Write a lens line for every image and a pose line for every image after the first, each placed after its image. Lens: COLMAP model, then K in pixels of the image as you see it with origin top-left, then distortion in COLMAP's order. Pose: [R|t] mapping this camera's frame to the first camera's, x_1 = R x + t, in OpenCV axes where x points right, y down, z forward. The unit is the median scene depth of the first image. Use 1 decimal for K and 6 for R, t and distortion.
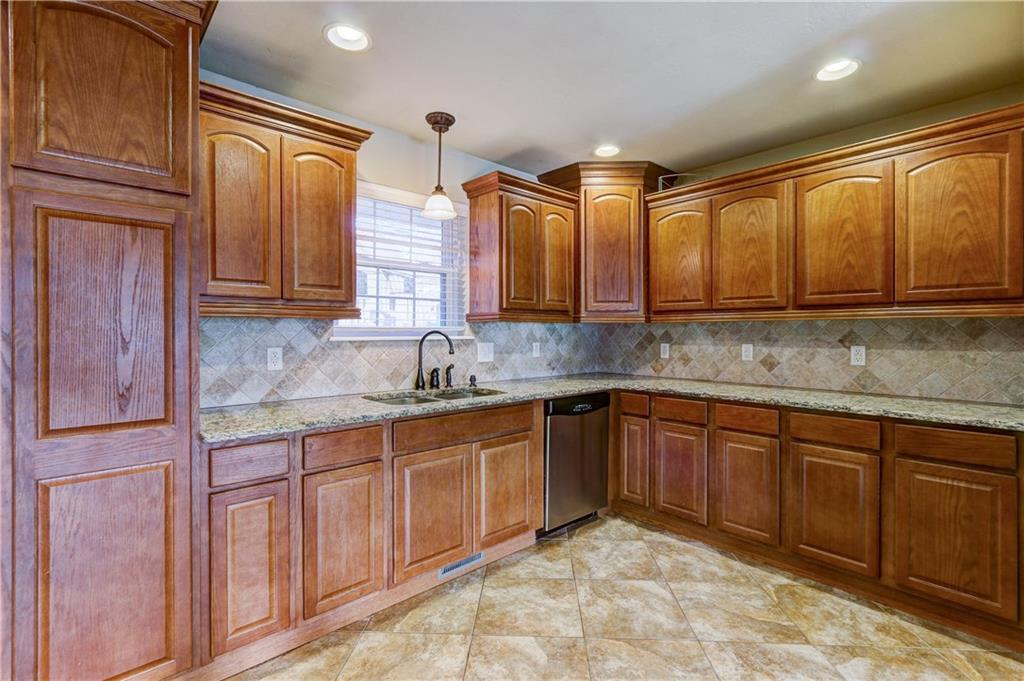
lens RADIAL K [[472.8, 0, 515.7], [0, 472.8, 334.6], [0, 0, 1]] dist [-0.003079, -0.000623]
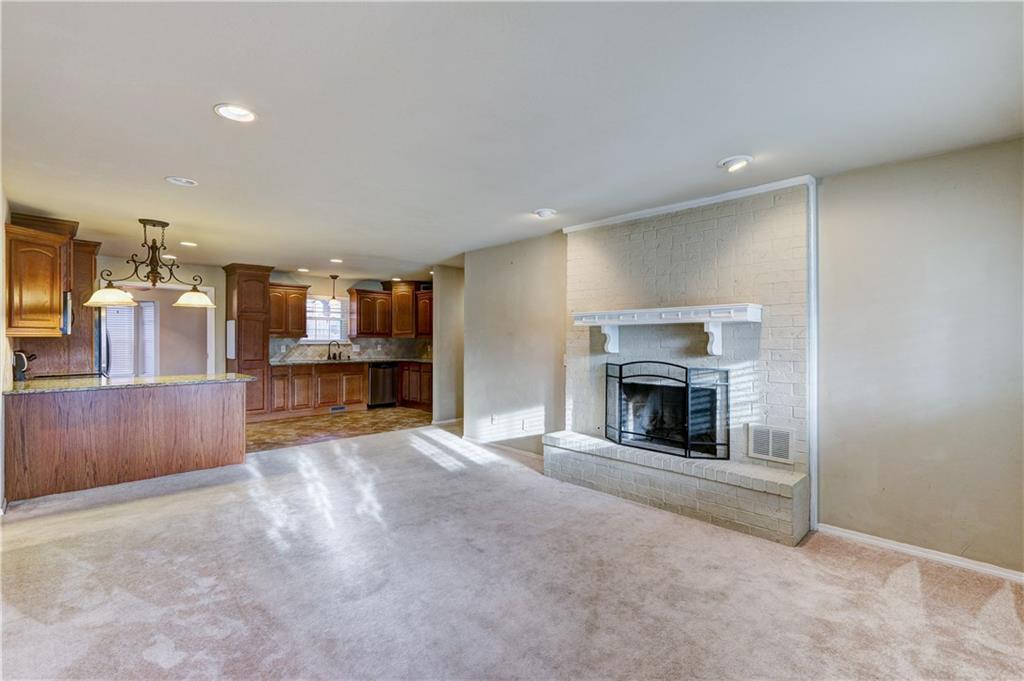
lens RADIAL K [[472.8, 0, 516.8], [0, 472.8, 338.7], [0, 0, 1]] dist [-0.003079, -0.000623]
pose [[0.999608, -0.002410, 0.027878, 0.929545], [0.002630, 0.999966, -0.007851, 0.005287], [-0.027858, 0.007921, 0.999580, -2.108320]]
